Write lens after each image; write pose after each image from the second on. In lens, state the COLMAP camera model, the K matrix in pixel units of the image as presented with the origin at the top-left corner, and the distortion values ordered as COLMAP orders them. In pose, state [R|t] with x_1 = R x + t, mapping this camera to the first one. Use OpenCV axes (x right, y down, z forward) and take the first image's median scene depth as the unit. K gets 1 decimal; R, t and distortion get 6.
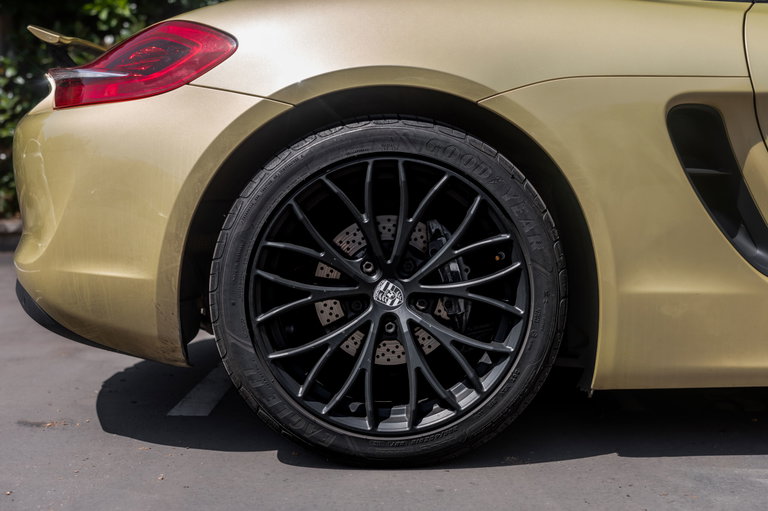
lens RADIAL K [[1226.6, 0, 400.1], [0, 1226.6, 265.2], [0, 0, 1]] dist [-0.007821, 0.000000]
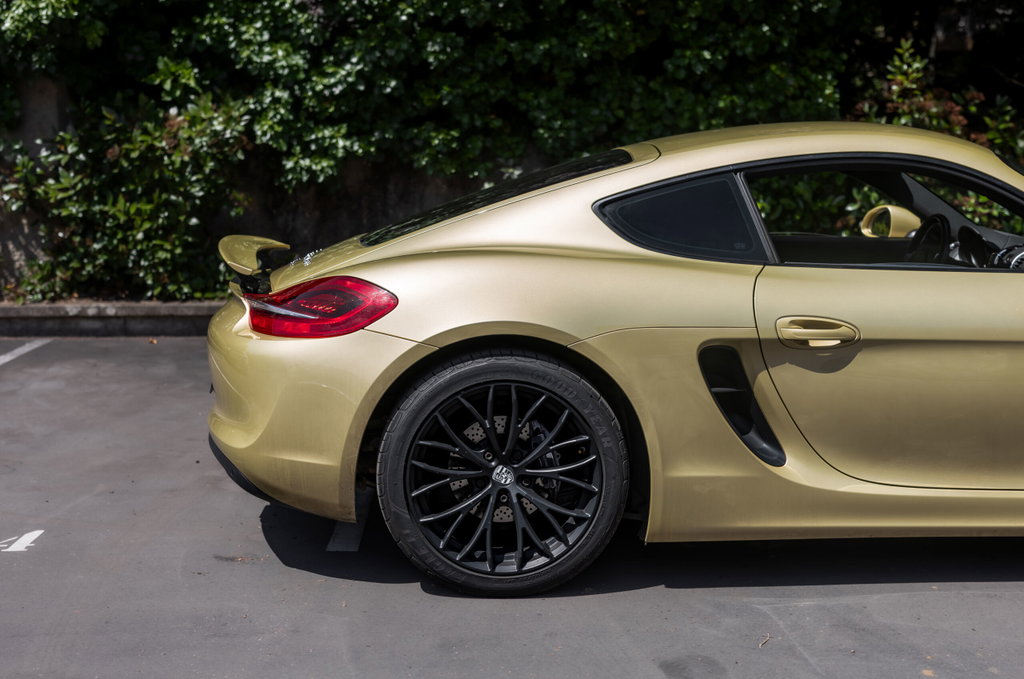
lens RADIAL K [[1635.5, 0, 512.2], [0, 1635.5, 338.8], [0, 0, 1]] dist [-0.007821, 0.000000]
pose [[0.999329, 0.005585, 0.036185, -0.069154], [-0.007251, 0.998911, 0.046095, -0.224816], [-0.035888, -0.046326, 0.998281, -0.893601]]
